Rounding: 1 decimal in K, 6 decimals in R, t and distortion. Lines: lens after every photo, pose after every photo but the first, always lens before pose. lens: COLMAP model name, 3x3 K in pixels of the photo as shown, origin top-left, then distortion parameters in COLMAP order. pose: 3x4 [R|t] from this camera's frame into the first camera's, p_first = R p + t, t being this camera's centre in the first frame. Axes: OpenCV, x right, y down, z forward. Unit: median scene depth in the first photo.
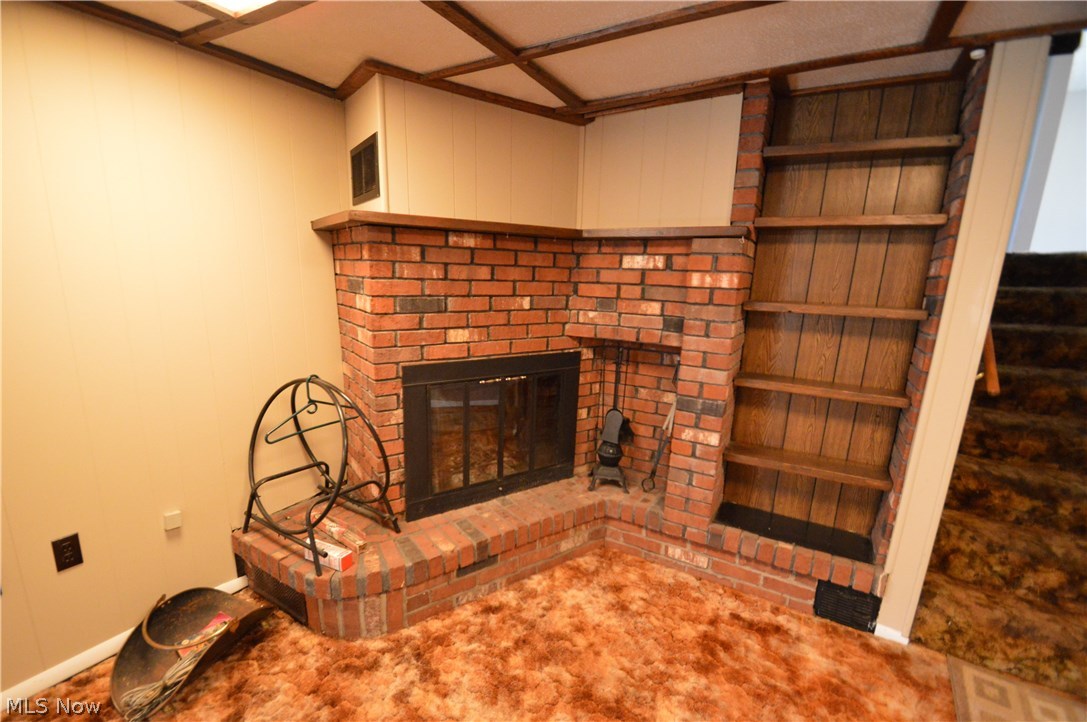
lens RADIAL K [[479.7, 0, 549.1], [0, 479.7, 364.3], [0, 0, 1]] dist [-0.004682, -0.000988]
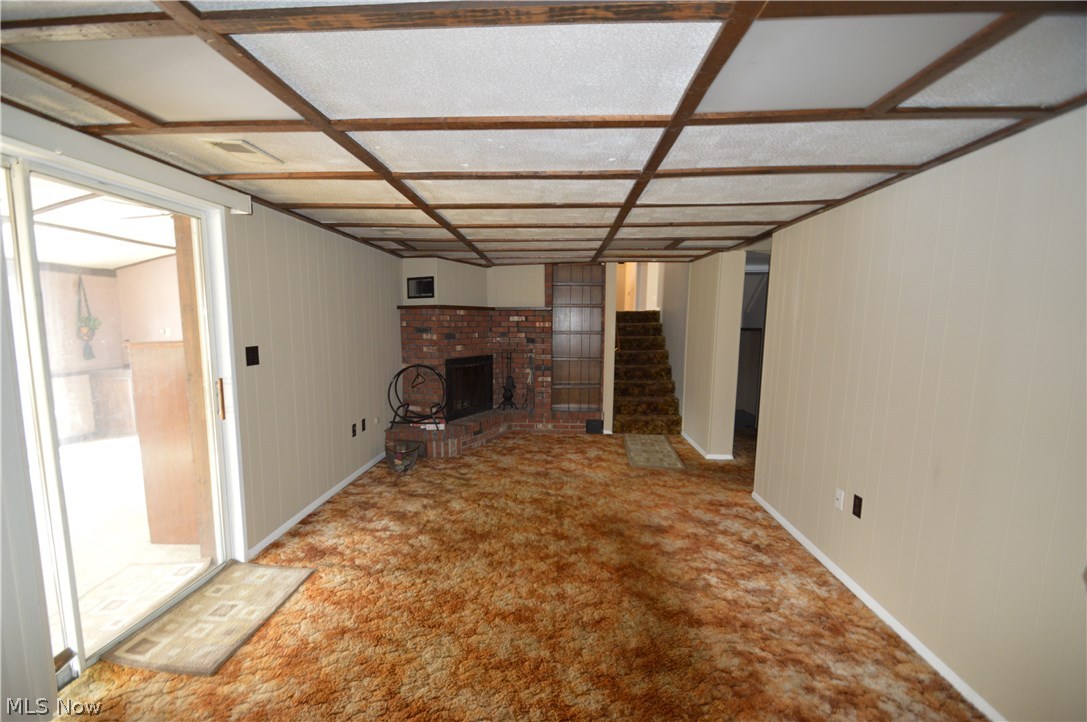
lens RADIAL K [[479.7, 0, 539.6], [0, 479.7, 365.6], [0, 0, 1]] dist [-0.004682, -0.000988]
pose [[0.882767, -0.069479, 0.464645, -1.017734], [0.113896, 0.991151, -0.068179, 0.262133], [-0.455796, 0.113107, 0.882869, -1.490664]]
